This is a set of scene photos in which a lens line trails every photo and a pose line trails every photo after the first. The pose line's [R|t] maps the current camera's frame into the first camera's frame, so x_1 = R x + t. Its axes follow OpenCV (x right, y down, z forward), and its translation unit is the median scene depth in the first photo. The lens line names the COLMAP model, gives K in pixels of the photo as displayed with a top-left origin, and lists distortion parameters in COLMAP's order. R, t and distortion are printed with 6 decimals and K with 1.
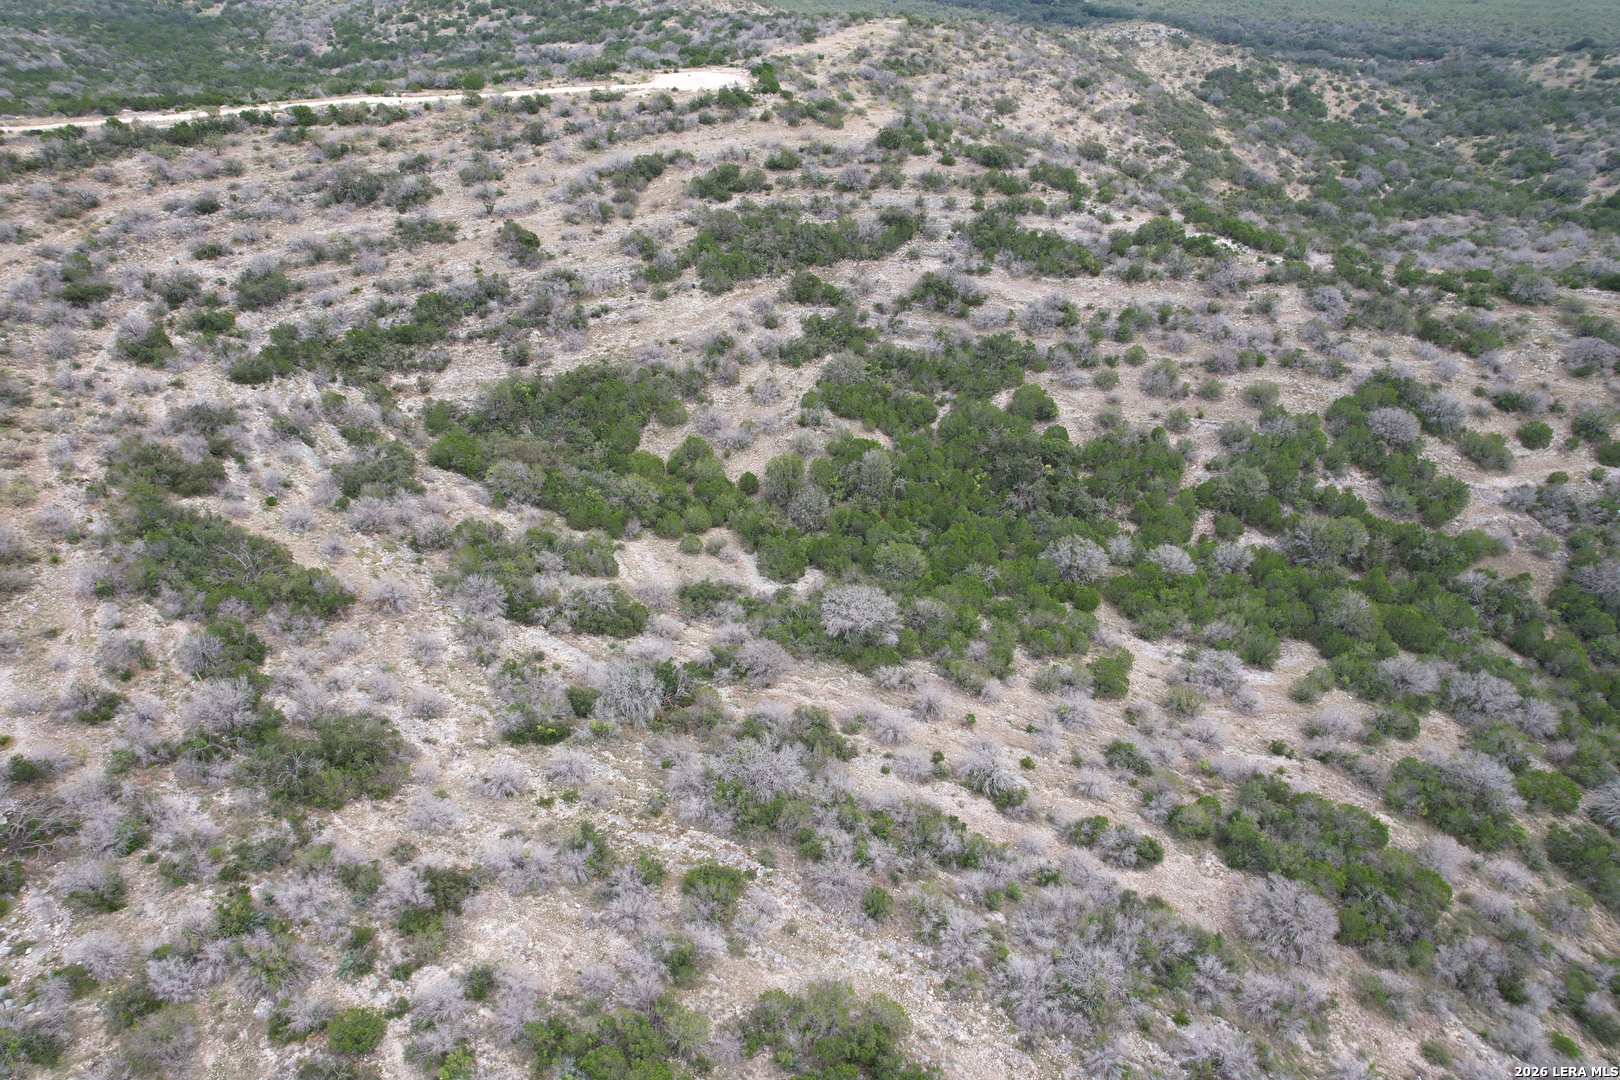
lens RADIAL K [[1031.0, 0, 811.6], [0, 1031.0, 545.8], [0, 0, 1]] dist [-0.081936, 0.073220]
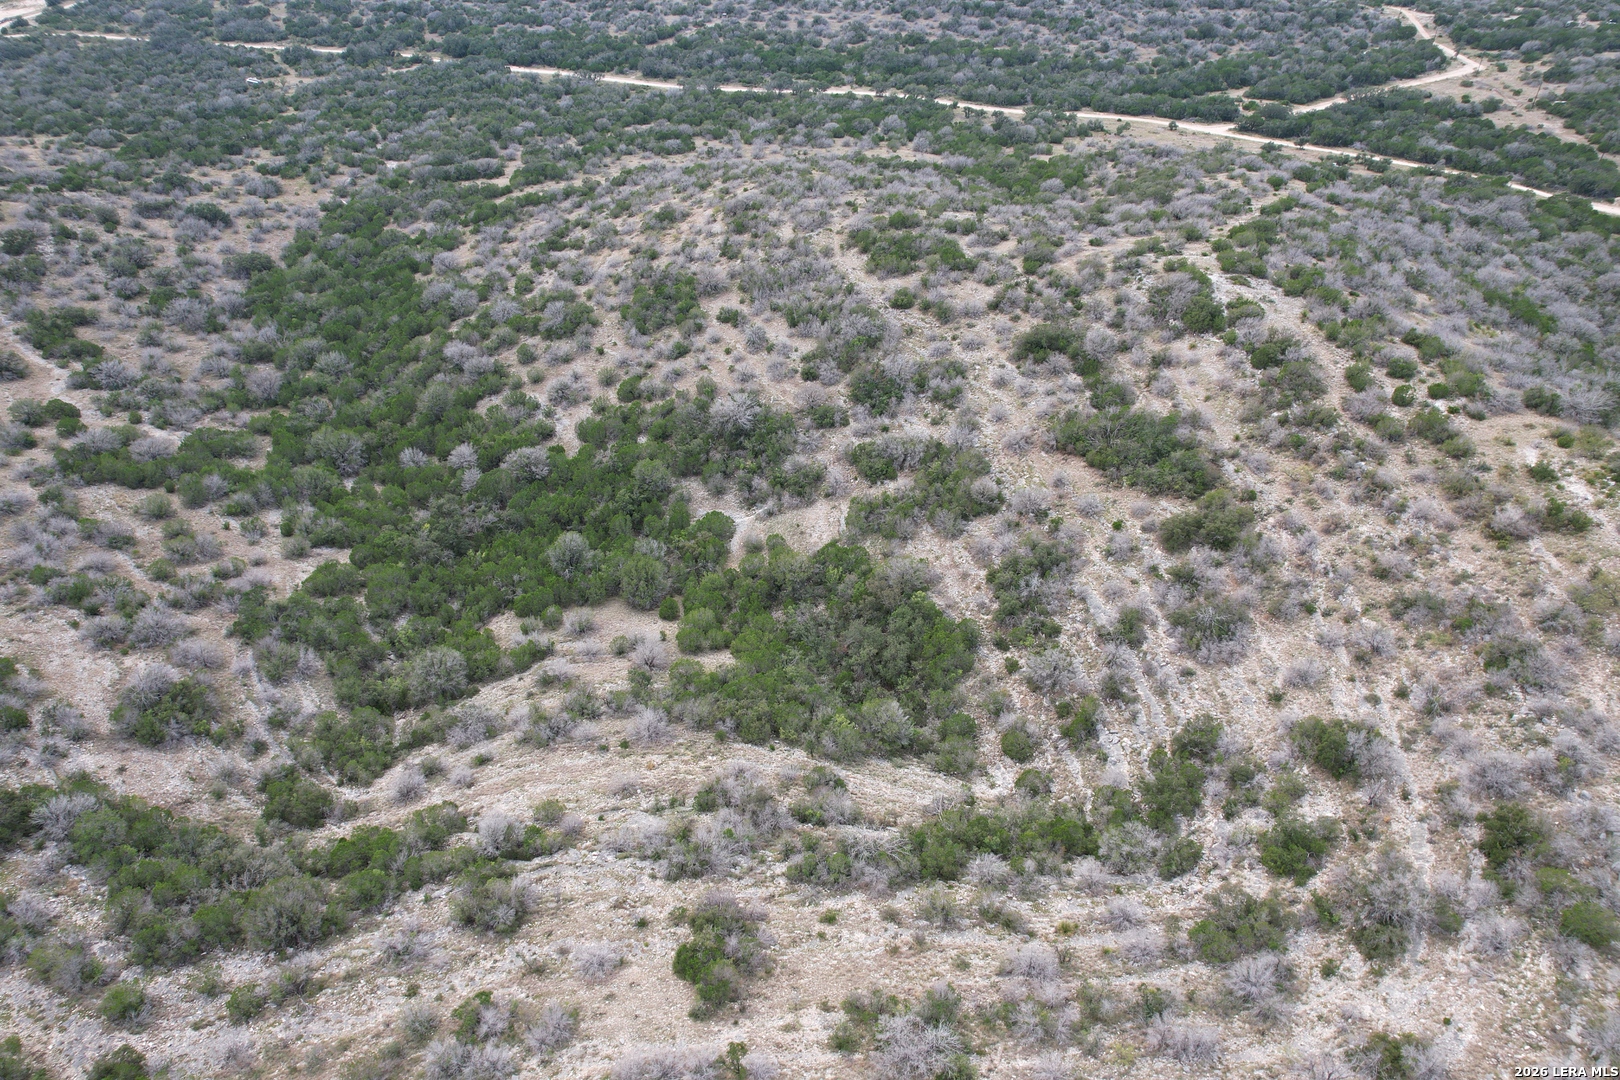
lens RADIAL K [[1031.0, 0, 811.6], [0, 1031.0, 545.8], [0, 0, 1]] dist [-0.081936, 0.073220]
pose [[-0.876382, -0.289971, 0.384541, -0.451695], [0.273661, 0.357202, 0.893038, -0.769628], [-0.396314, 0.887876, -0.233692, 0.944558]]
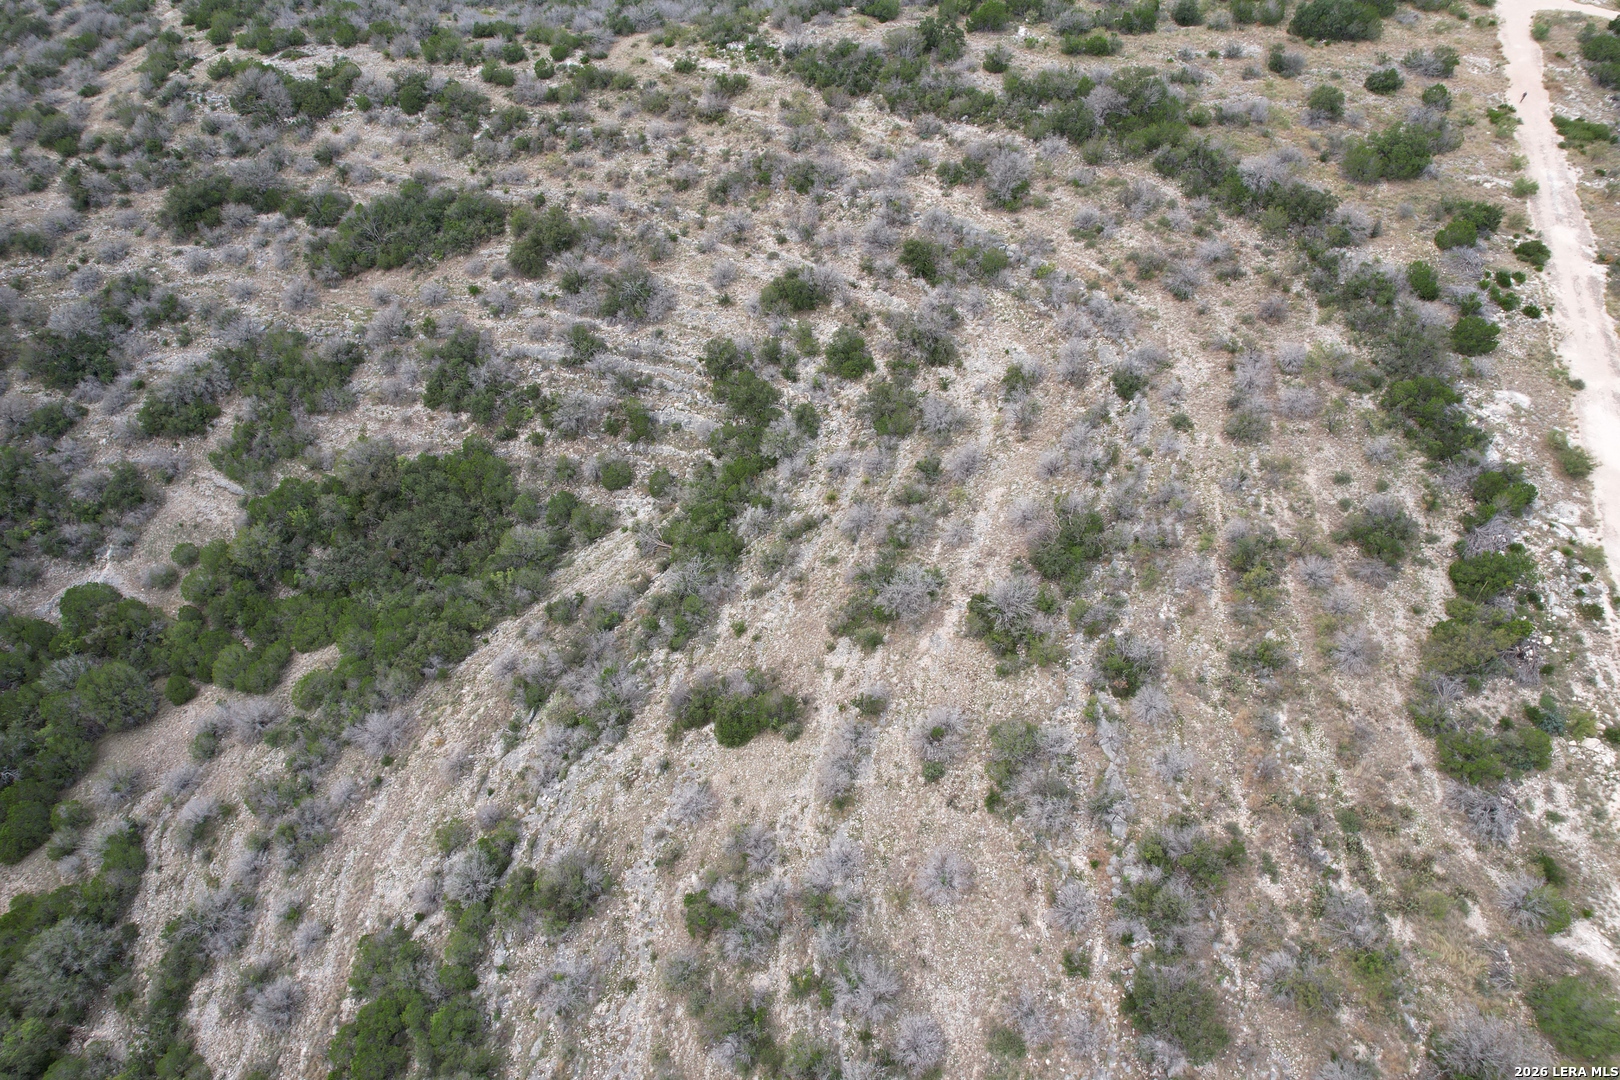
lens RADIAL K [[1031.0, 0, 811.6], [0, 1031.0, 545.8], [0, 0, 1]] dist [-0.081936, 0.073220]
pose [[-0.791924, 0.449310, -0.413494, -0.145369], [-0.351040, 0.219081, 0.910370, -0.792831], [0.499627, 0.866097, -0.015770, 0.974093]]
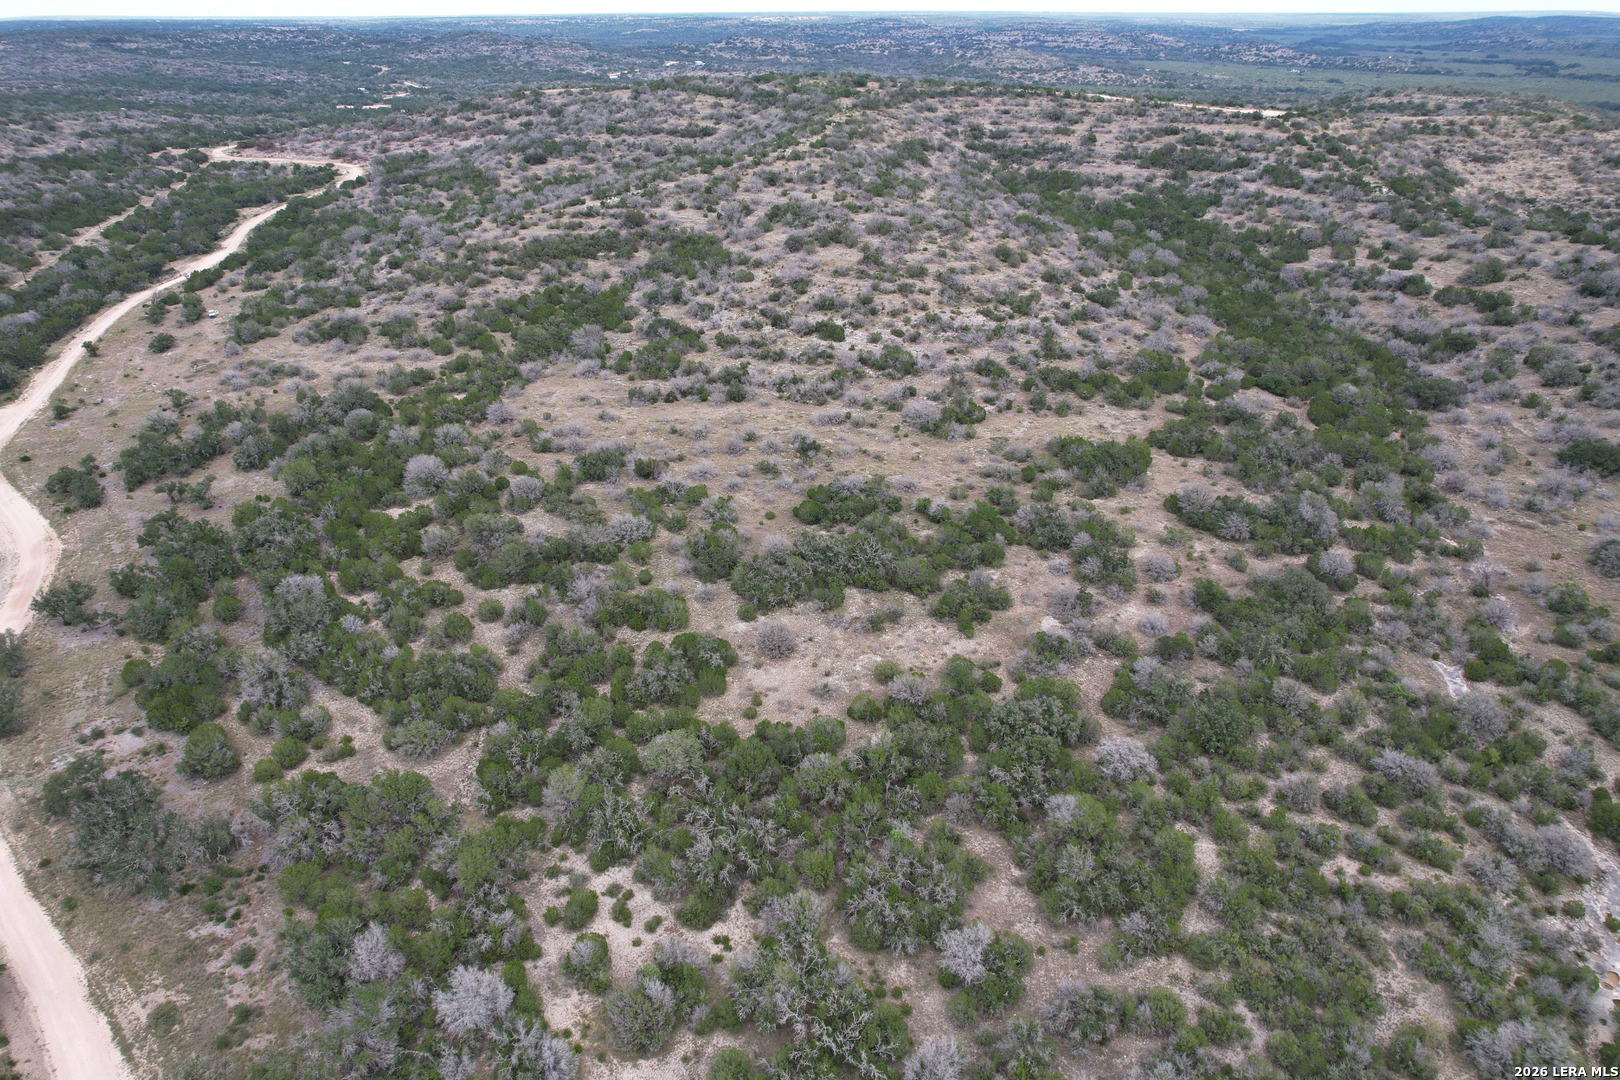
lens RADIAL K [[1064.0, 0, 815.9], [0, 1064.0, 508.6], [0, 0, 1]] dist [-0.056573, 0.070543]
pose [[0.549637, 0.363644, -0.752105, 1.720228], [-0.478768, 0.874891, 0.073128, 0.671608], [0.684602, 0.319890, 0.654974, -0.948228]]
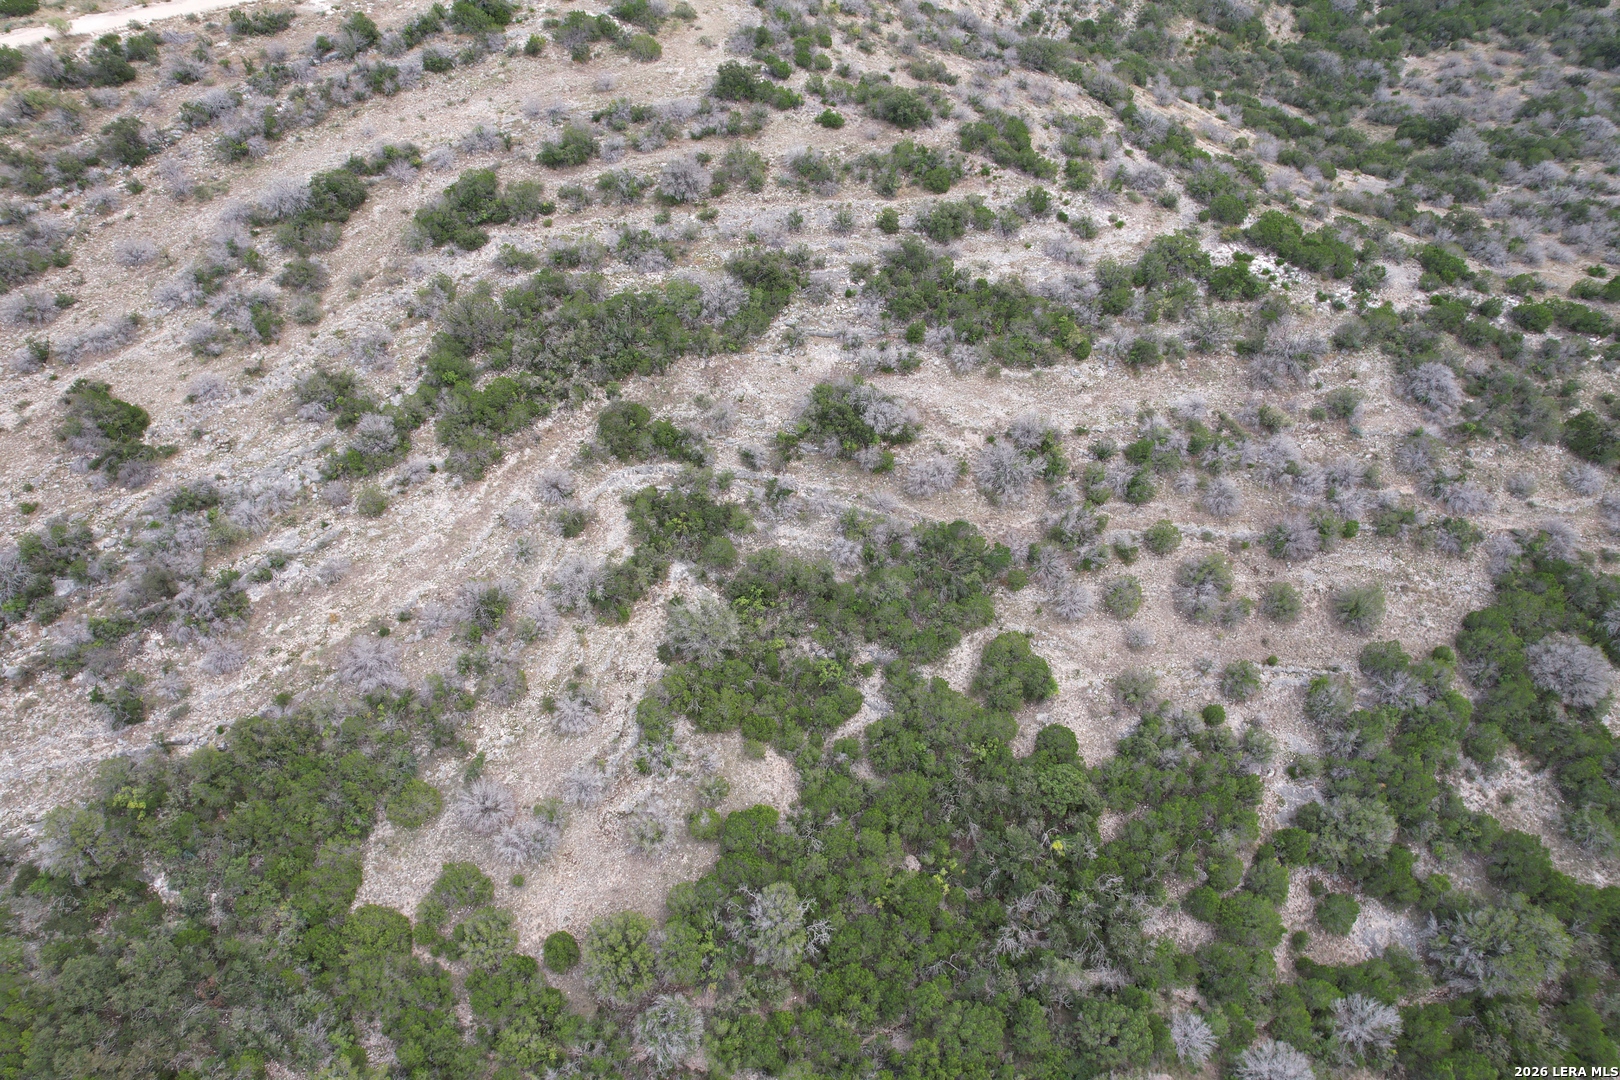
lens RADIAL K [[1031.0, 0, 811.6], [0, 1031.0, 545.8], [0, 0, 1]] dist [-0.081936, 0.073220]
pose [[0.989938, -0.105644, 0.094139, 0.041901], [0.079039, 0.964651, 0.251397, -0.350285], [-0.117370, -0.241427, 0.963295, 0.406686]]
